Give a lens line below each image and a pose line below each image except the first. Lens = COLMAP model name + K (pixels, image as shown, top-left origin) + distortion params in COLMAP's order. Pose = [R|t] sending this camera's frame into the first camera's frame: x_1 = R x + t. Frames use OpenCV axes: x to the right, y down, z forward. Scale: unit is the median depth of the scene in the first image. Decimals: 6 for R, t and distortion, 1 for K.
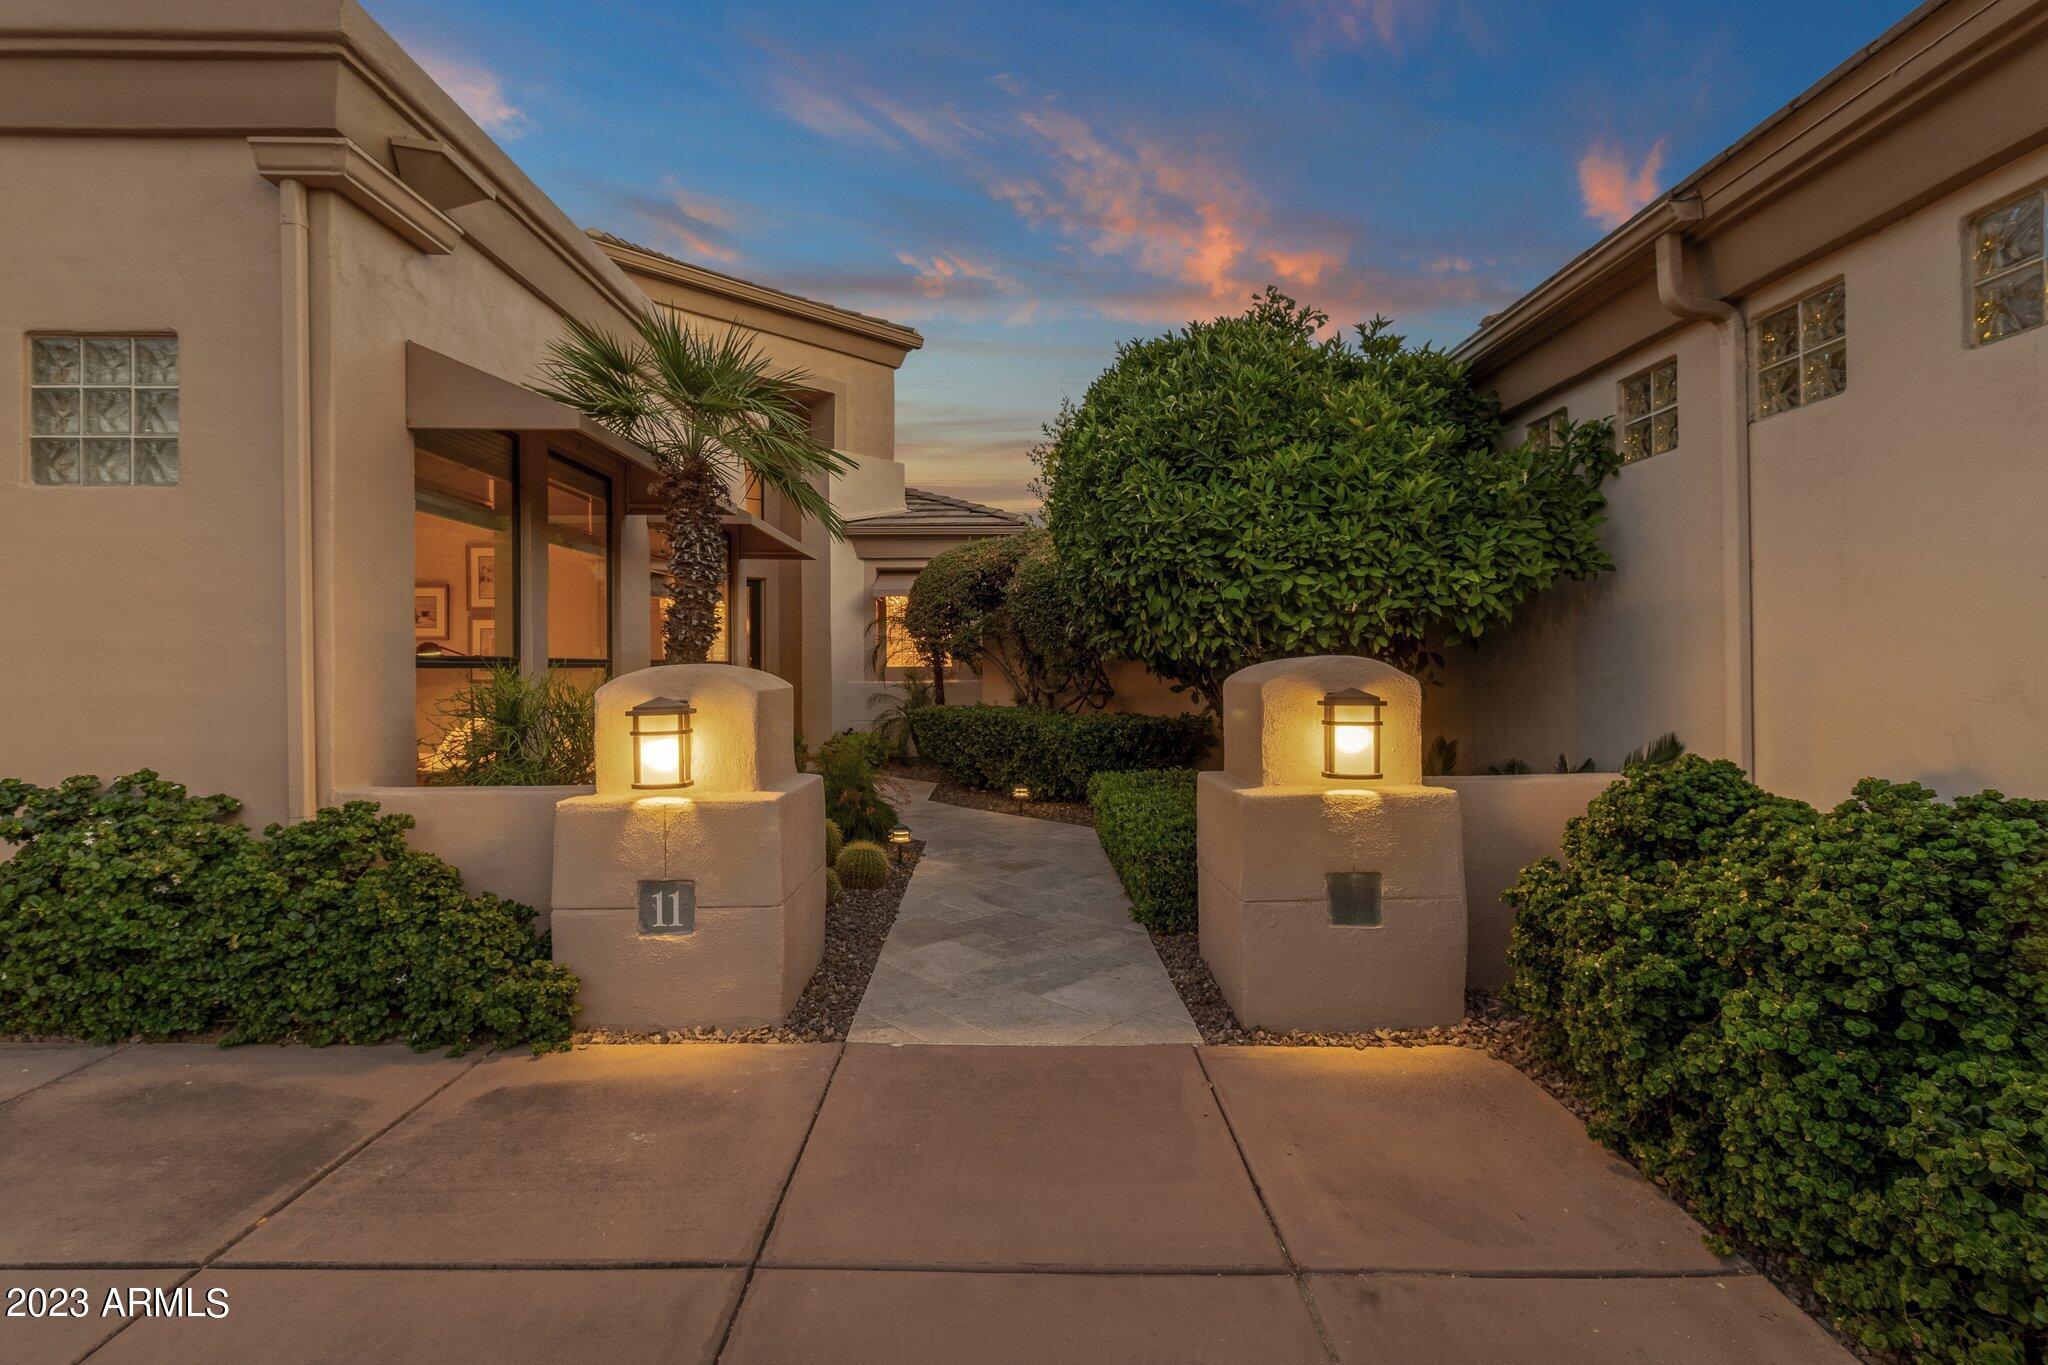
lens RADIAL K [[934.9, 0, 1021.9], [0, 934.9, 659.5], [0, 0, 1]] dist [0.004551, -0.000159]
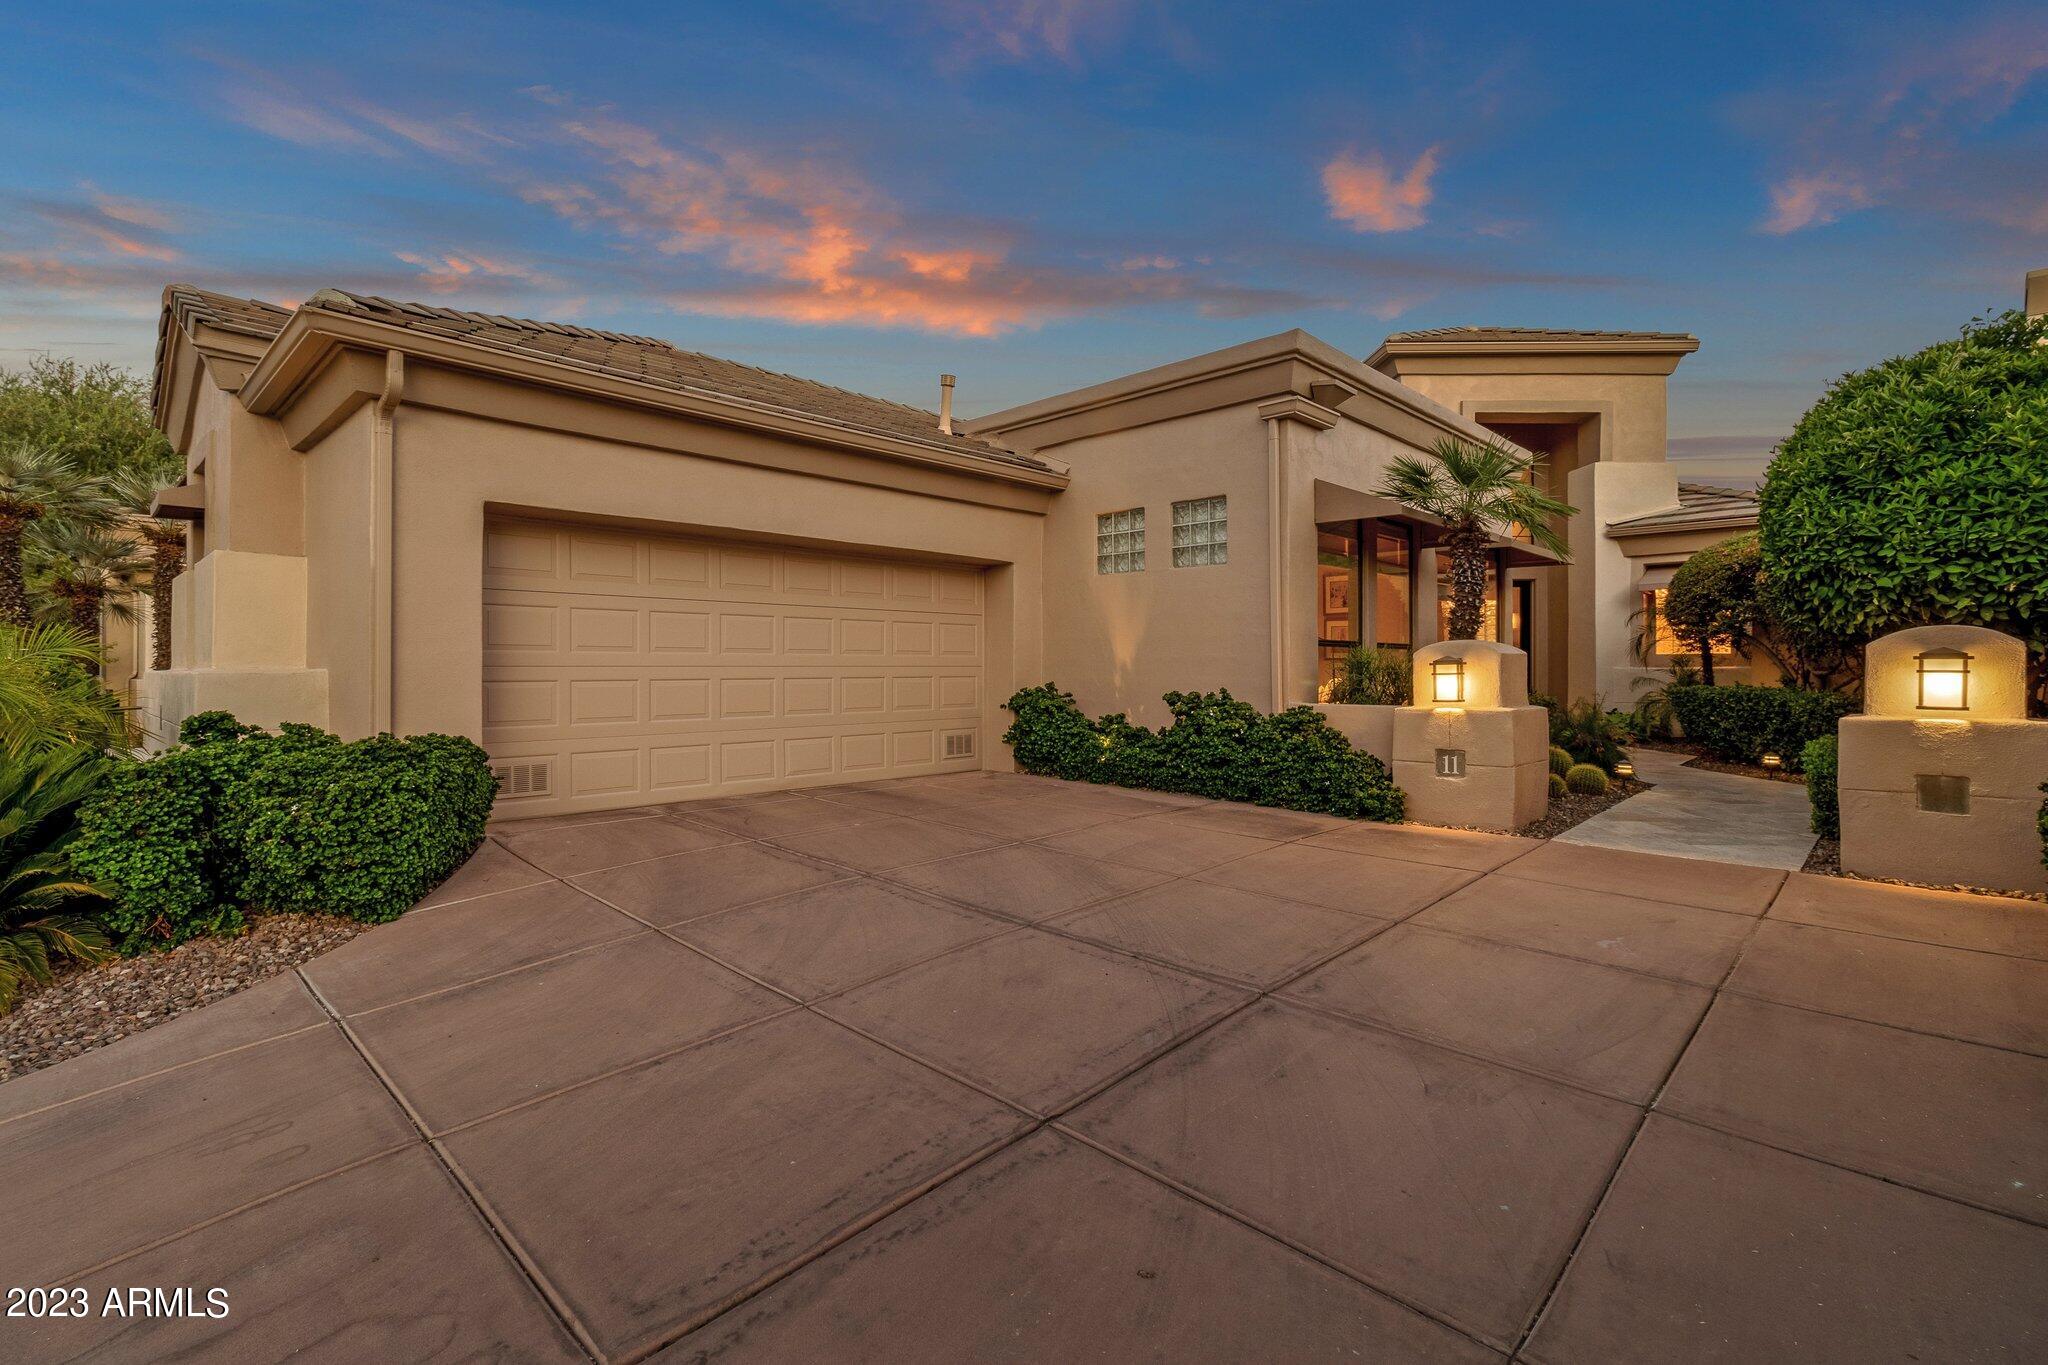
lens RADIAL K [[941.3, 0, 1032.3], [0, 941.3, 671.1], [0, 0, 1]] dist [0.007695, 0.000374]
pose [[0.714500, 0.006578, -0.699604, 0.304223], [0.001842, 0.999935, 0.011283, 0.039237], [0.699633, -0.009350, 0.714441, -0.829639]]
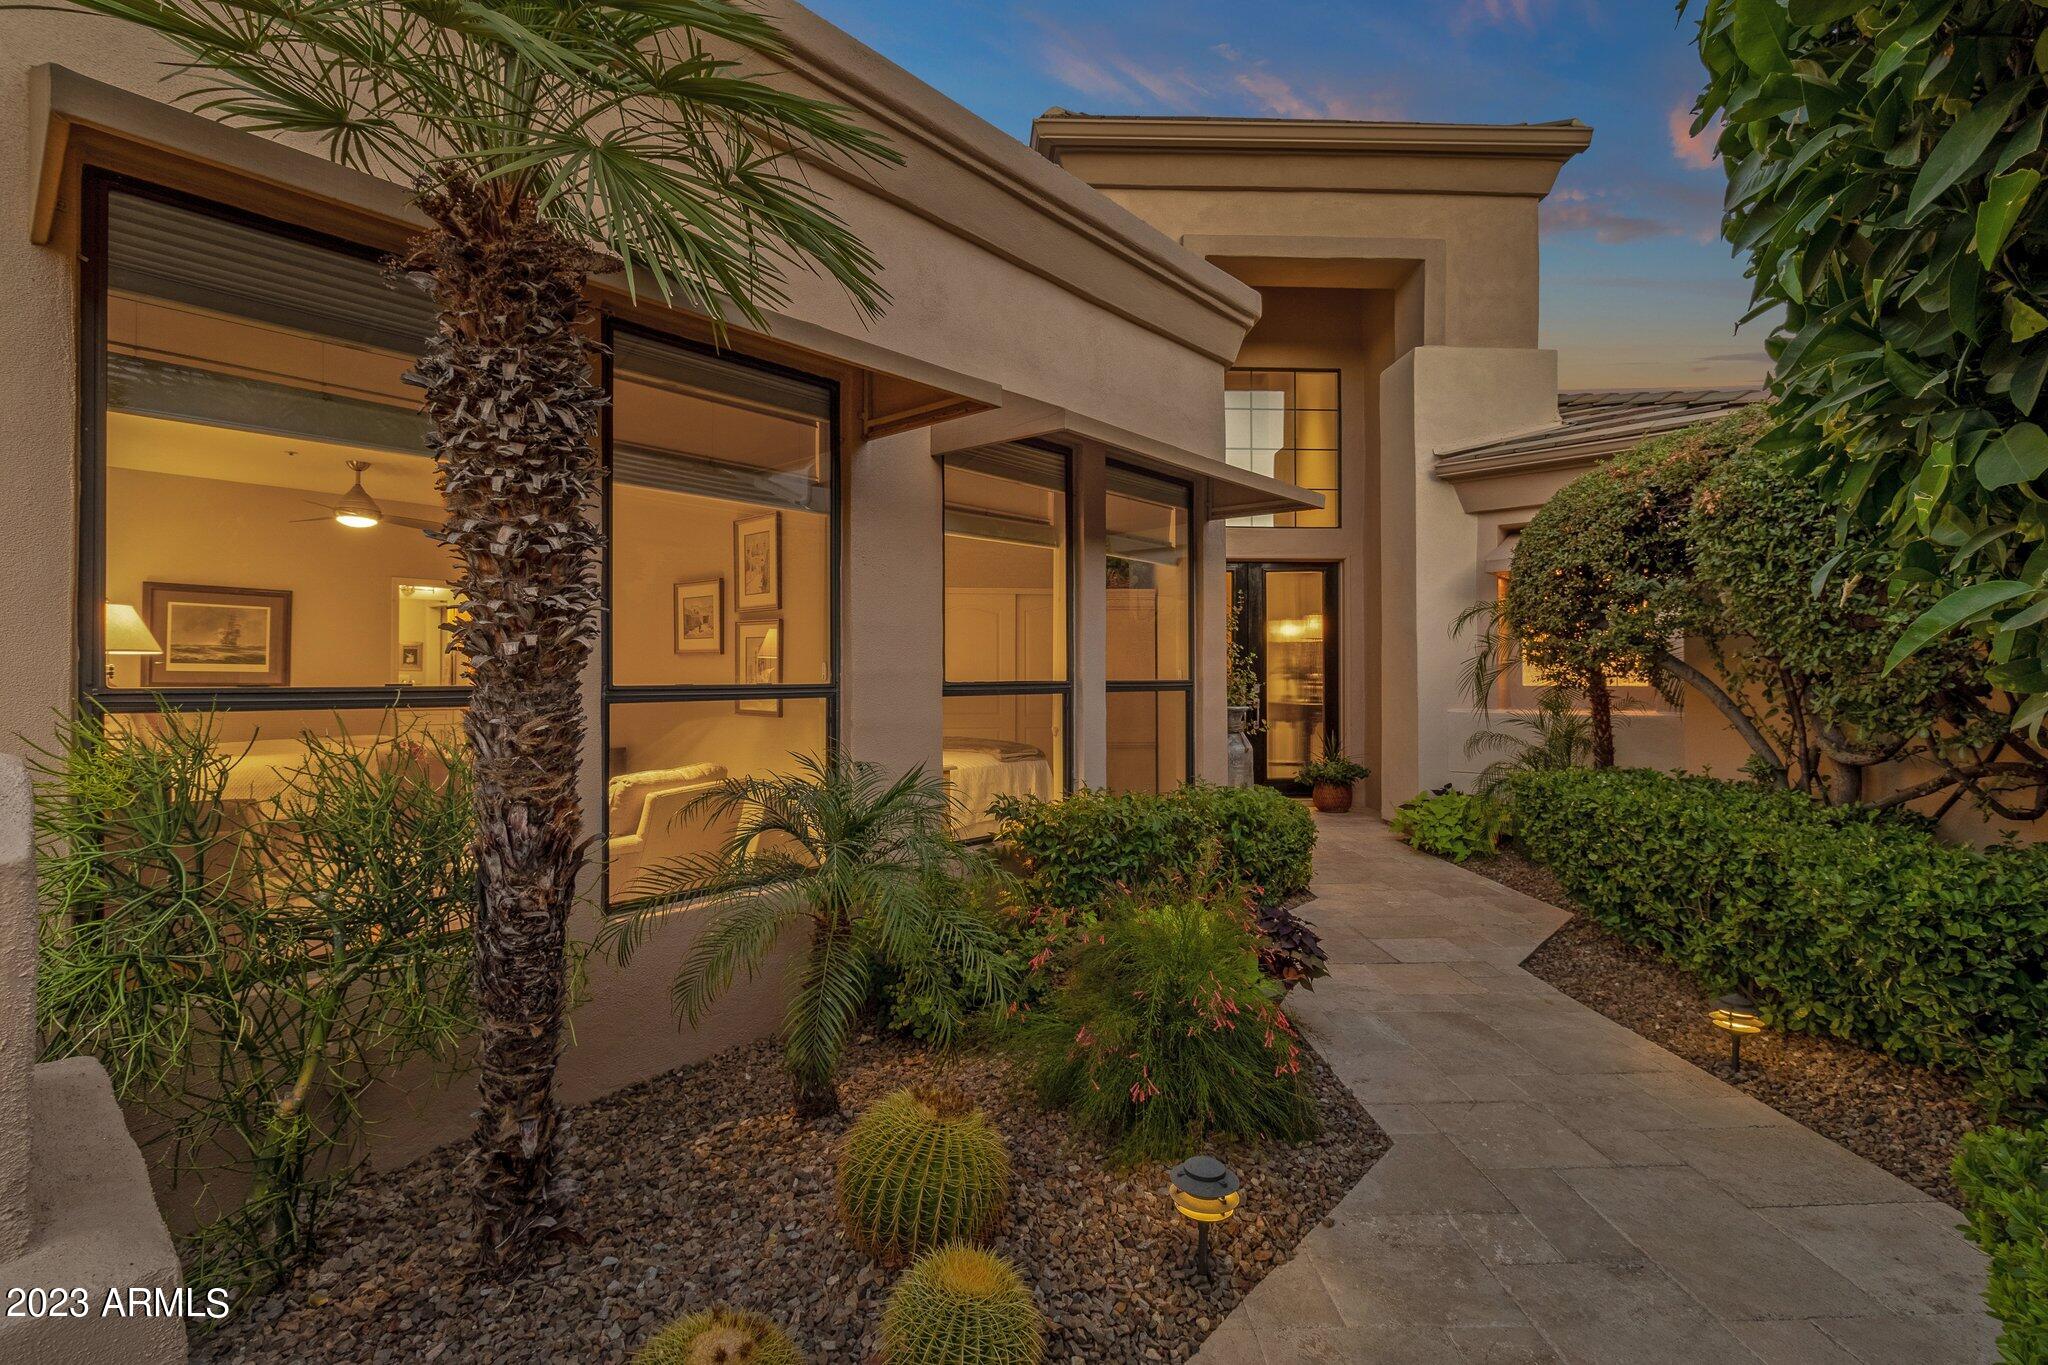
lens RADIAL K [[941.3, 0, 1032.3], [0, 941.3, 671.1], [0, 0, 1]] dist [0.007695, 0.000374]
pose [[0.744840, 0.001253, -0.667241, 0.085170], [0.002470, 0.999986, 0.004635, -0.016315], [0.667238, -0.005101, 0.744827, 0.951912]]
